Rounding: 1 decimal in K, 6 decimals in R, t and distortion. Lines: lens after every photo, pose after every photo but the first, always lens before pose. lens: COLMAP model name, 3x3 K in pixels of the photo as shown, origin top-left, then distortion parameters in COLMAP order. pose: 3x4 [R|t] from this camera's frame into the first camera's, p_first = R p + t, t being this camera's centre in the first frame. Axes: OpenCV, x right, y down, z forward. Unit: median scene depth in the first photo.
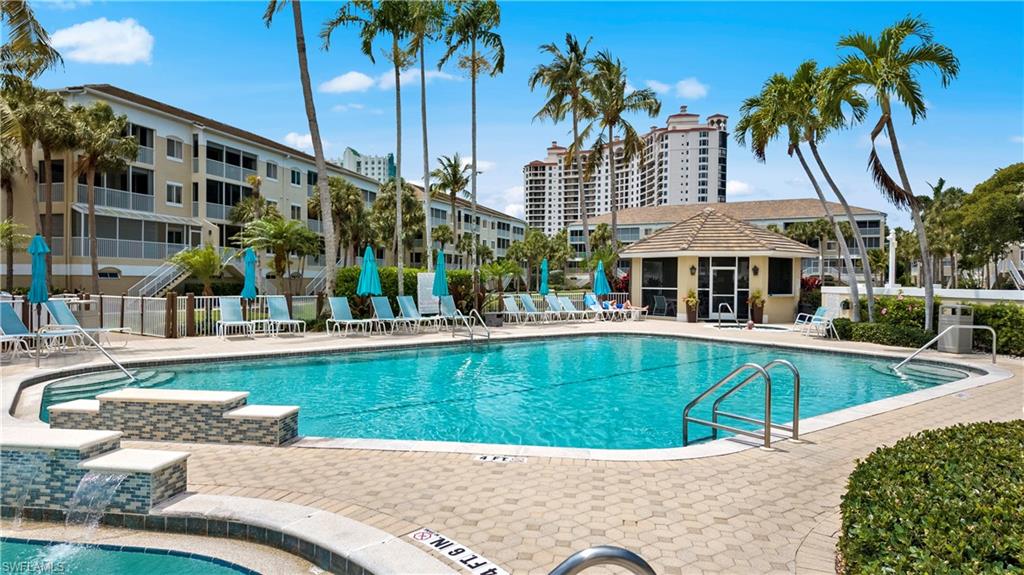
lens RADIAL K [[576.8, 0, 510.4], [0, 576.8, 291.3], [0, 0, 1]] dist [0.040574, -0.056091]
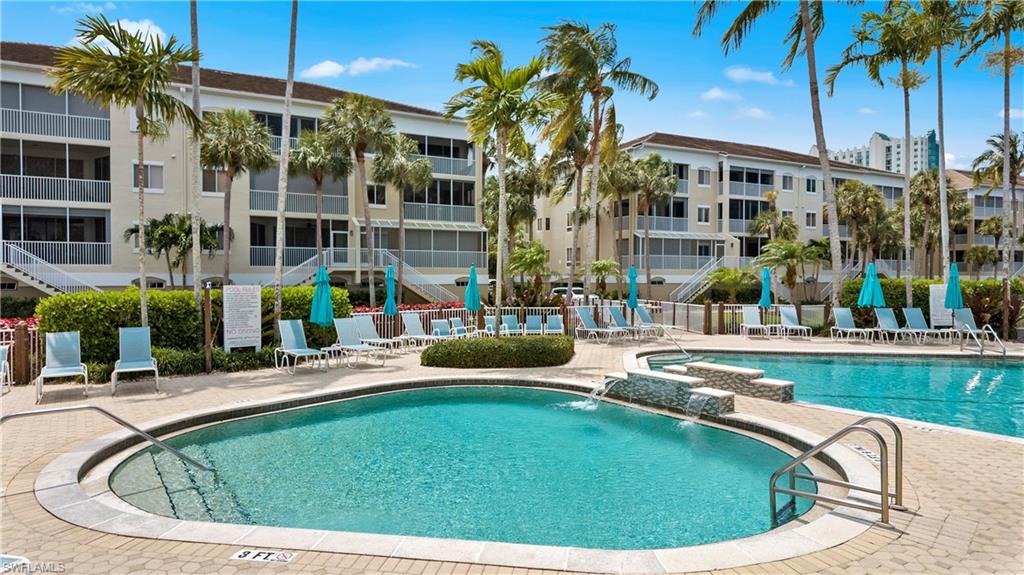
lens RADIAL K [[576.8, 0, 510.4], [0, 576.8, 291.3], [0, 0, 1]] dist [0.040574, -0.056091]
pose [[0.669357, 0.002813, -0.742936, 0.056883], [-0.002907, 0.999995, 0.001167, -0.010806], [0.742935, 0.001379, 0.669362, -0.125487]]
